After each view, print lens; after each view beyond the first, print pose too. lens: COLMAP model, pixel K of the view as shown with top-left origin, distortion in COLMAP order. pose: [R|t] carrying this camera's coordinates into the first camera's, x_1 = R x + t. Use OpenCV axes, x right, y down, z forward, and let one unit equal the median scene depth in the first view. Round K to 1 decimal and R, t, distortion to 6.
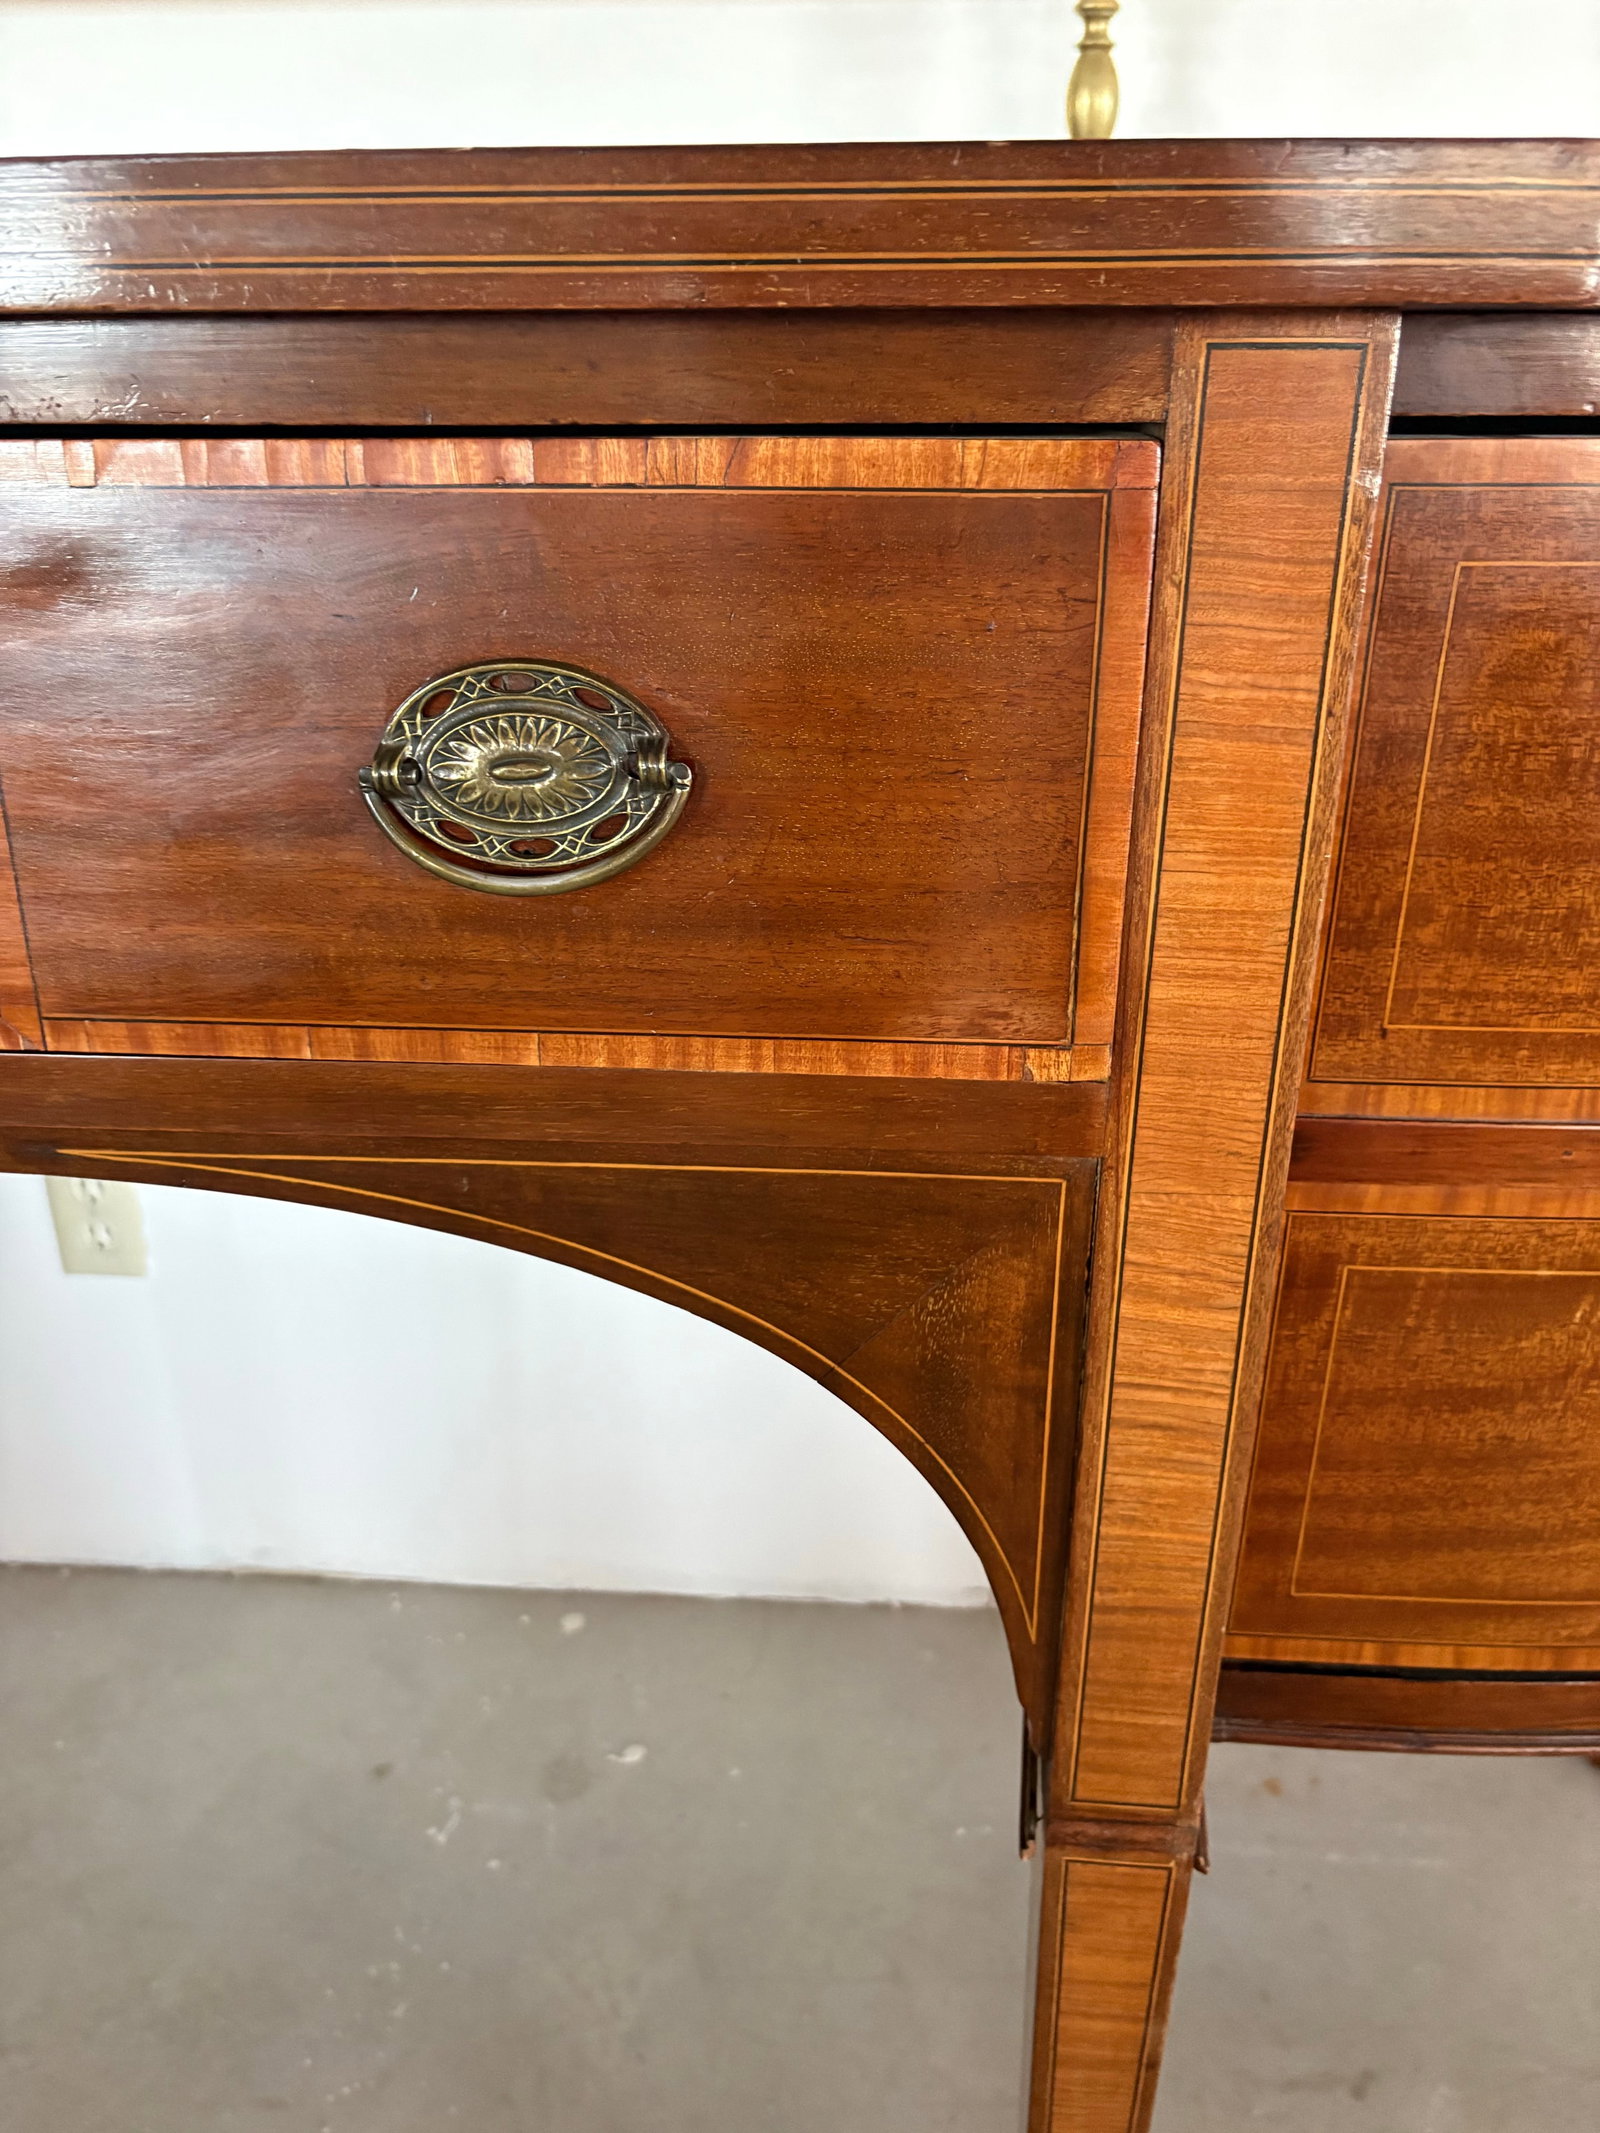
lens RADIAL K [[1623.6, 0, 789.6], [0, 1623.6, 1069.6], [0, 0, 1]] dist [-0.003238, -0.008951]
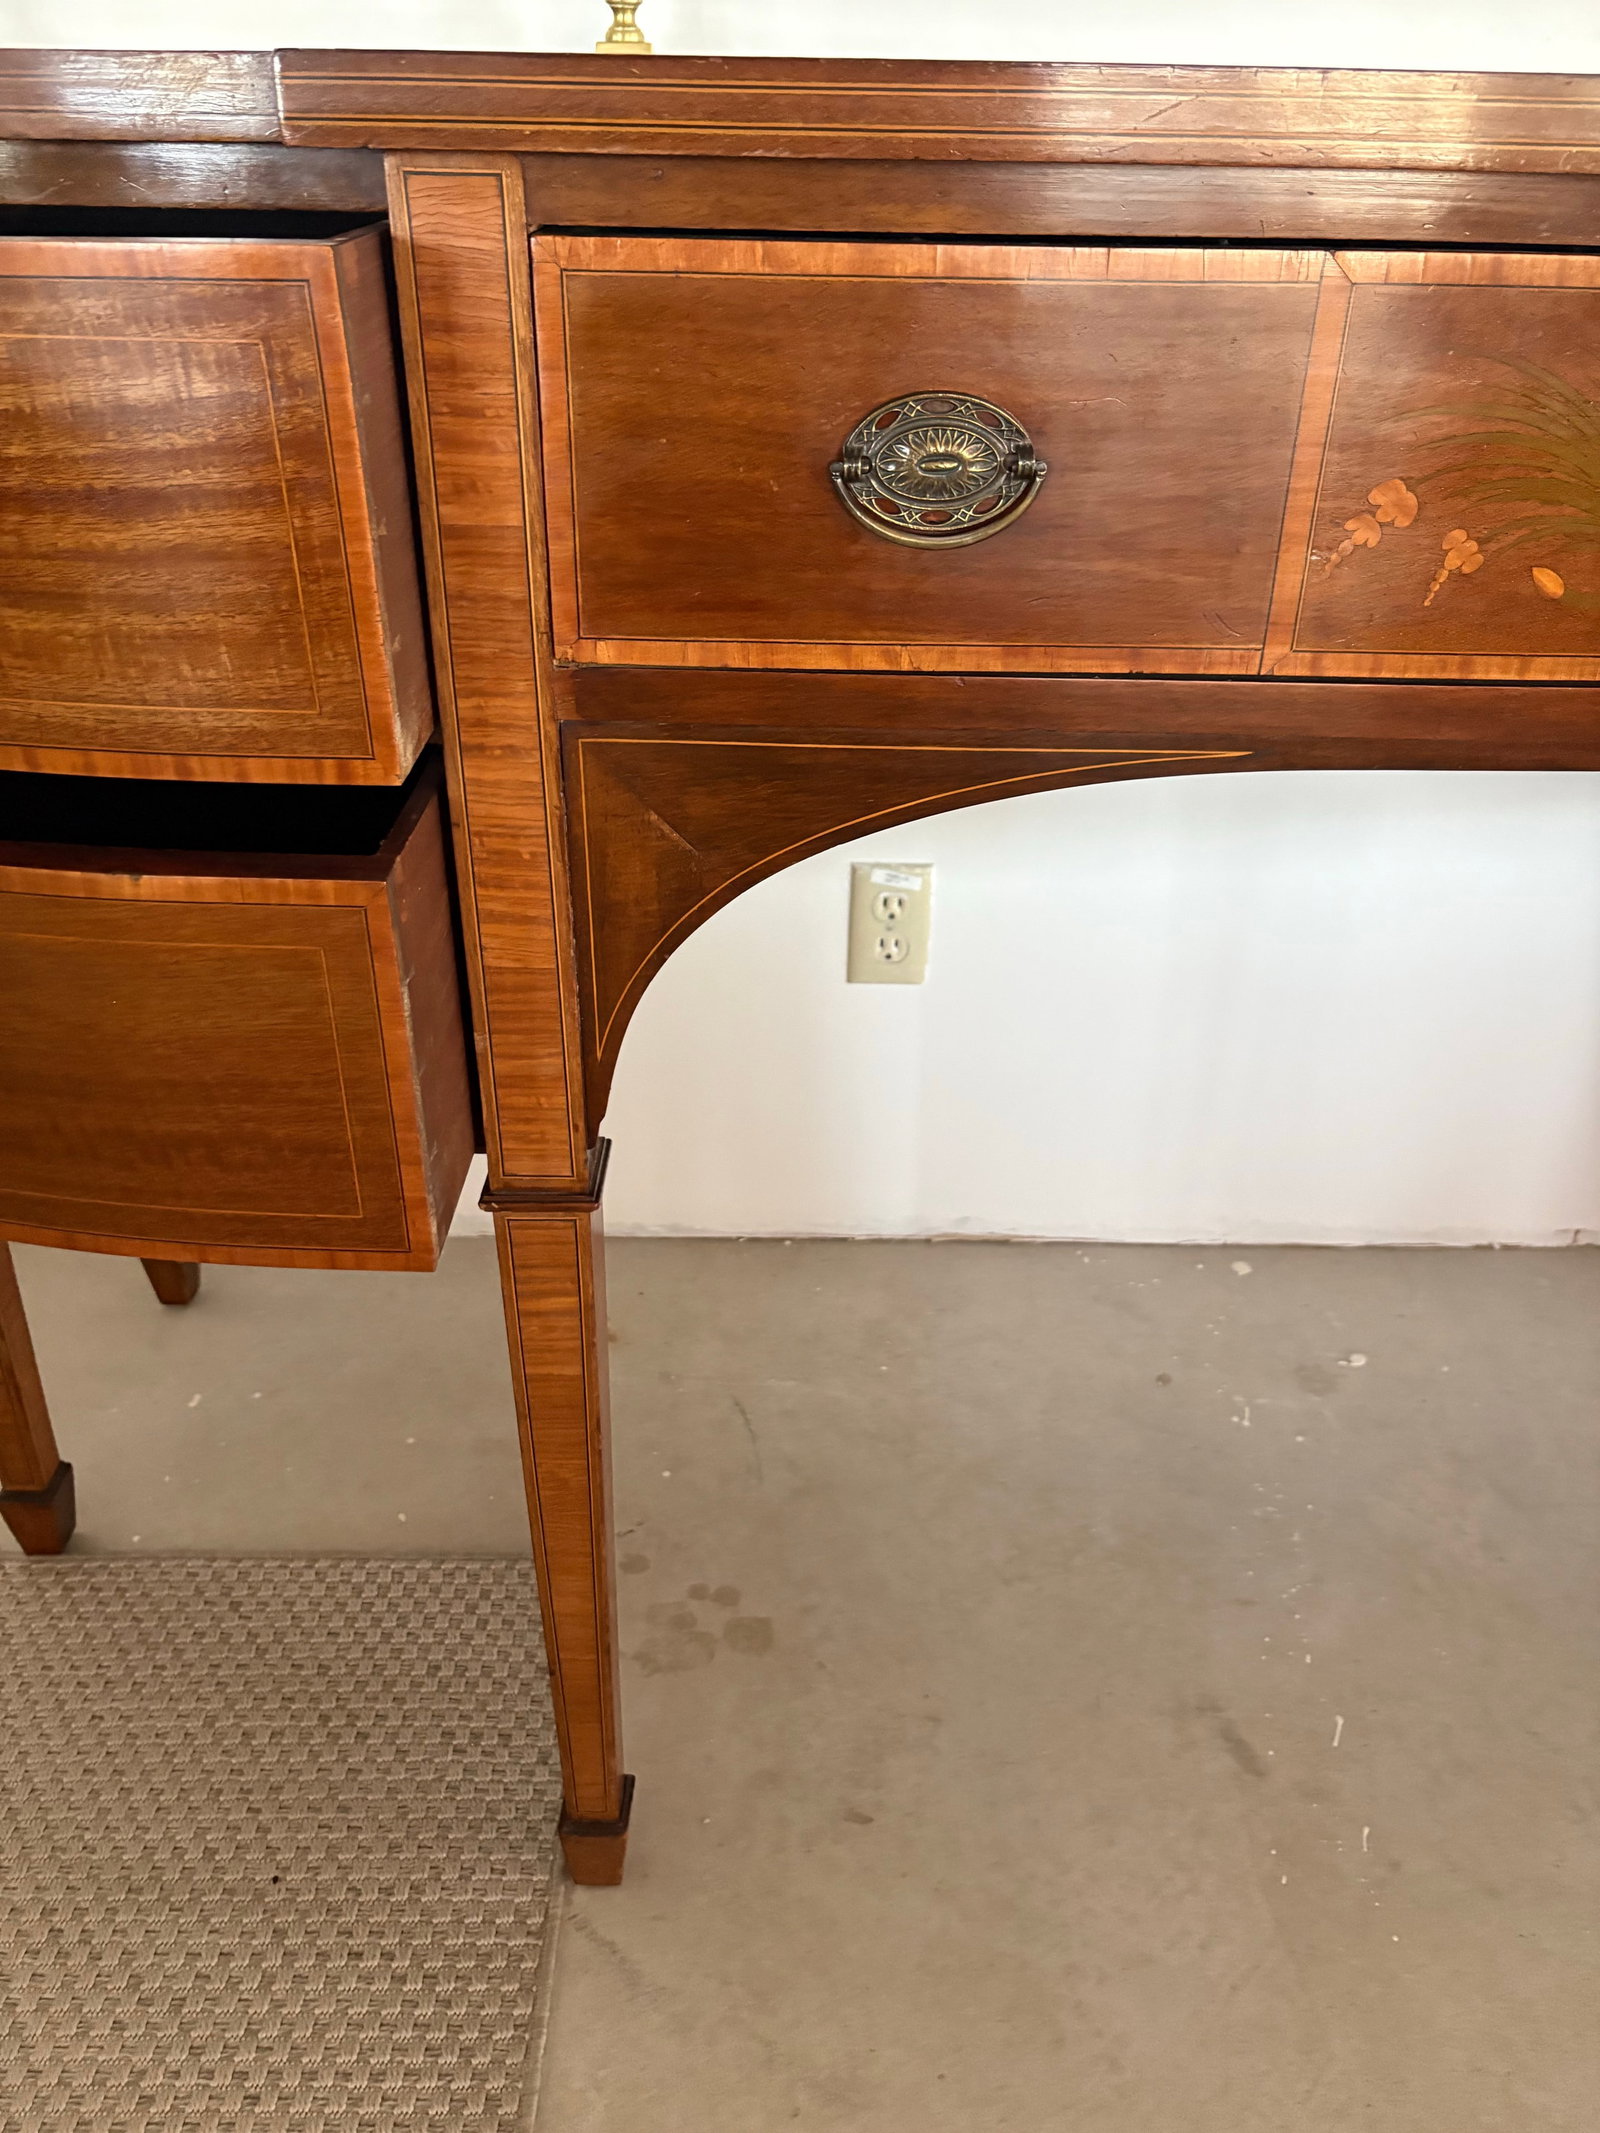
lens RADIAL K [[1602.5, 0, 786.4], [0, 1602.5, 1055.9], [0, 0, 1]] dist [0.001206, 0.000302]
pose [[0.997529, -0.024919, 0.065688, -1.842288], [0.017120, 0.993017, 0.116724, 0.141672], [-0.068138, -0.115311, 0.990990, -0.438978]]
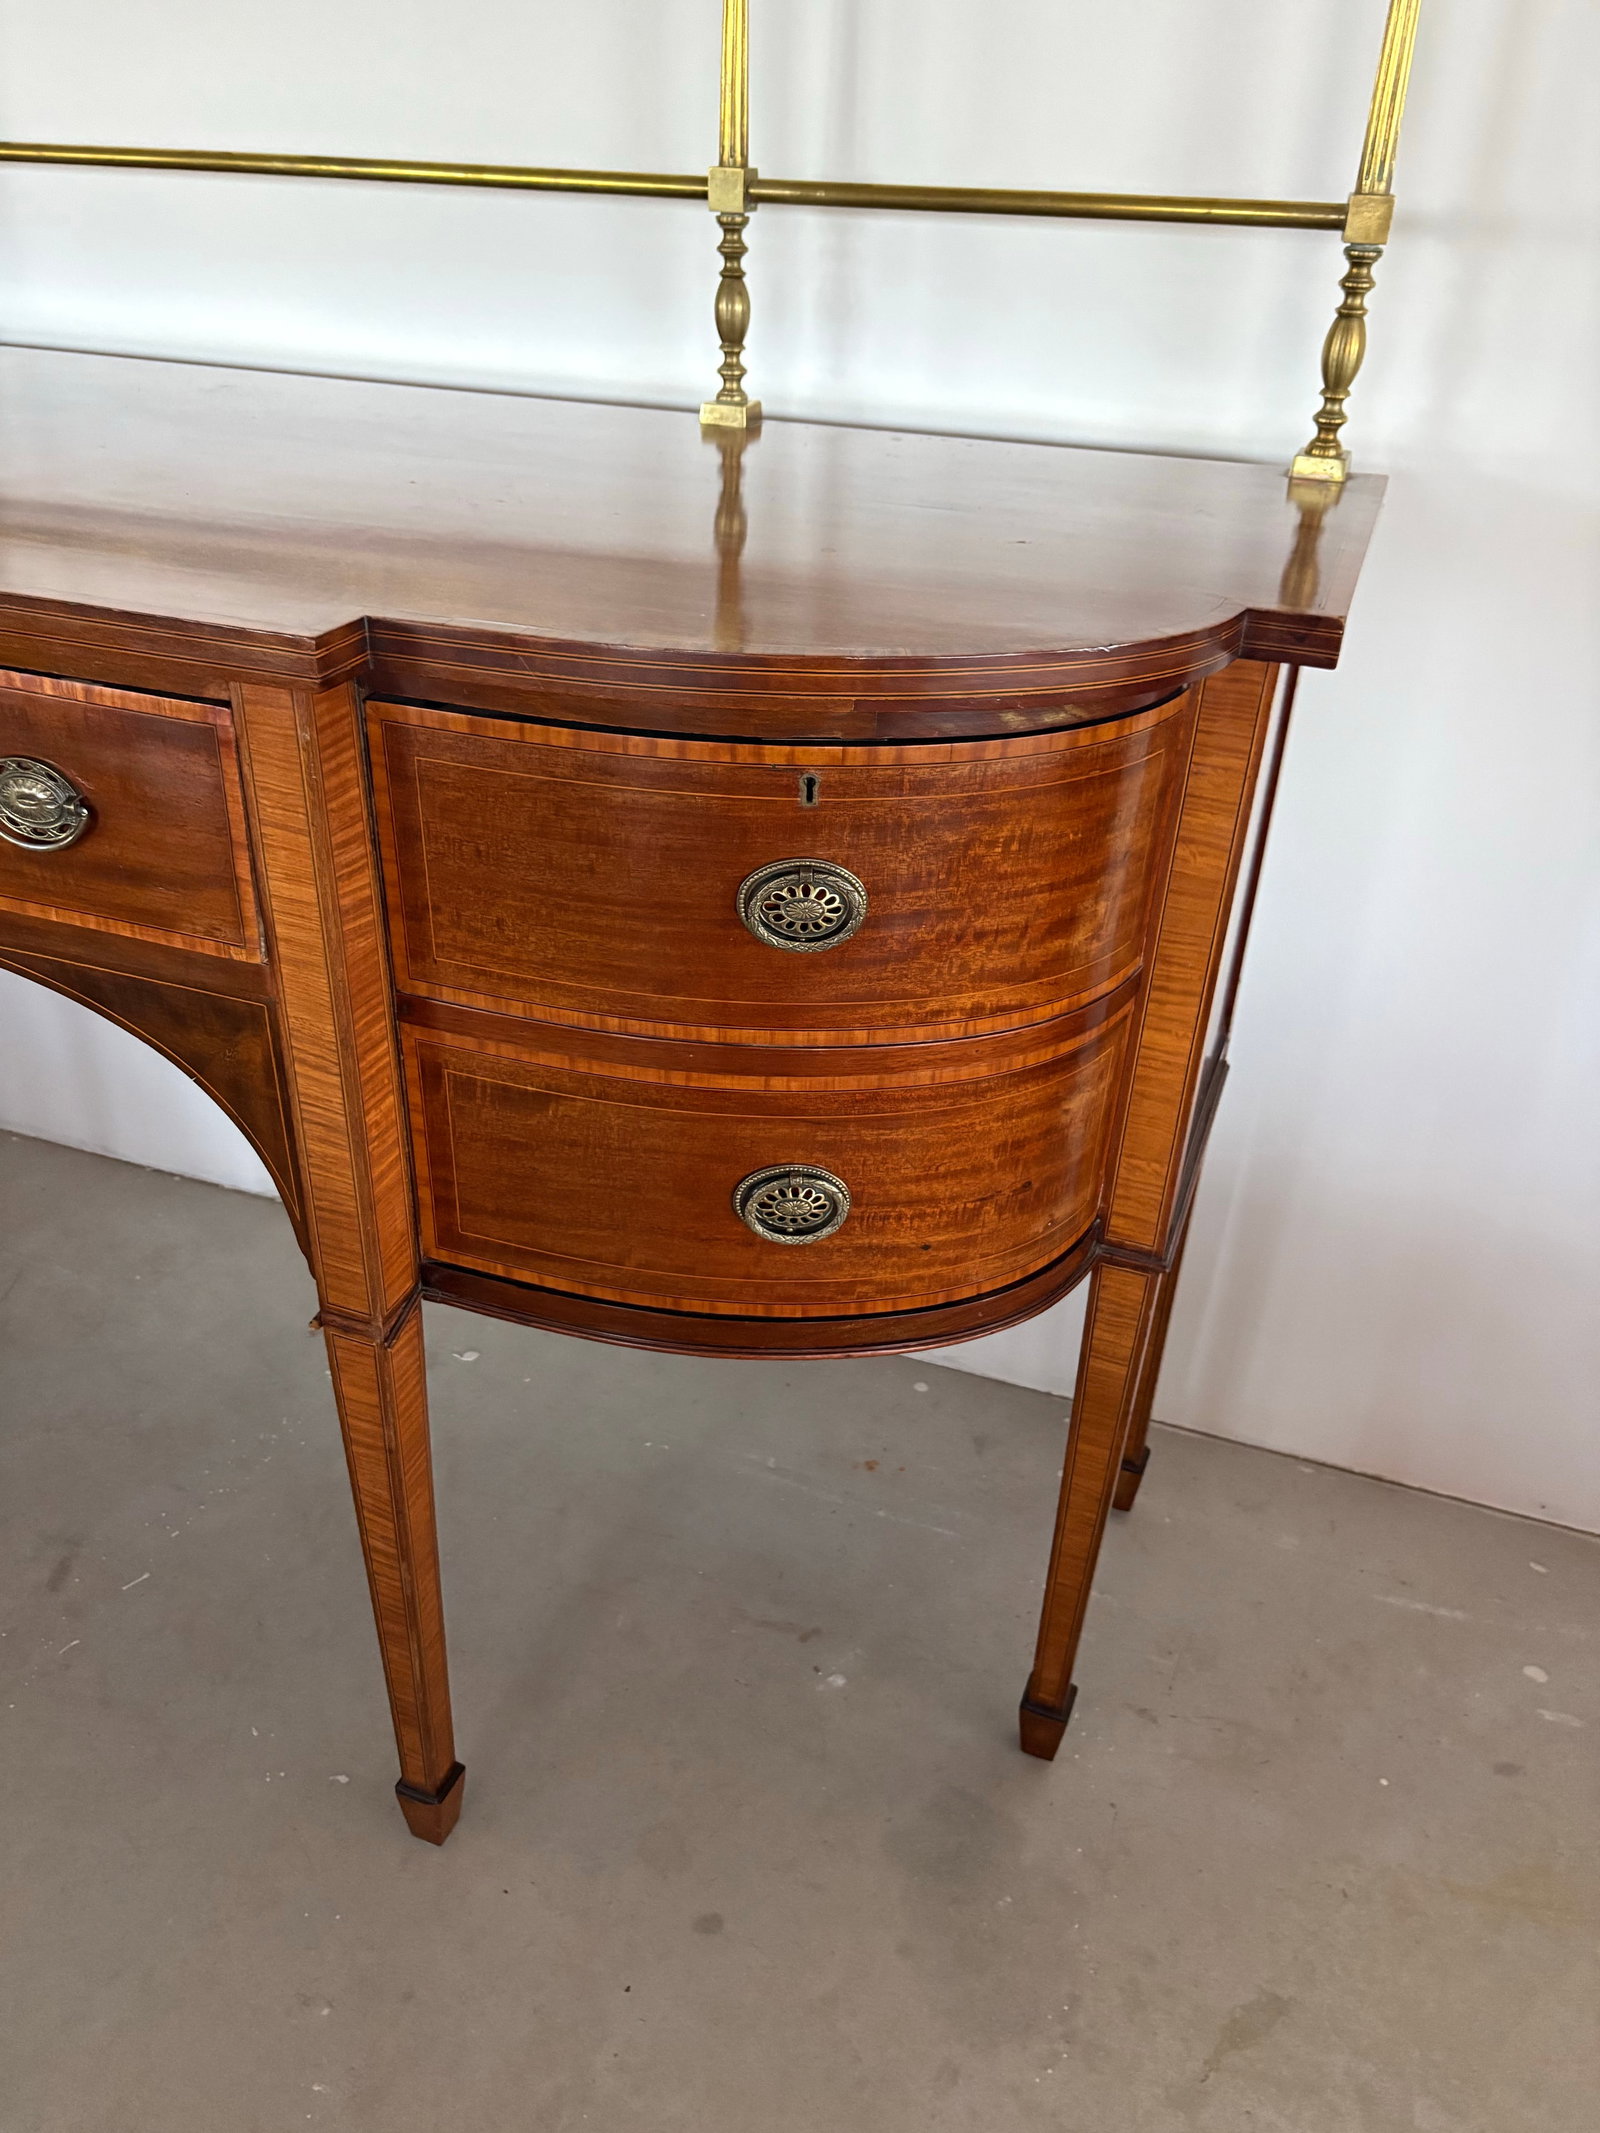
lens RADIAL K [[1581.2, 0, 800.0], [0, 1581.2, 1066.5], [0, 0, 1]] dist [-0.003338, -0.005945]
pose [[0.965697, 0.163535, -0.201707, 1.382824], [-0.137294, 0.980879, 0.137940, -0.260187], [0.220408, -0.105515, 0.969684, -0.995165]]
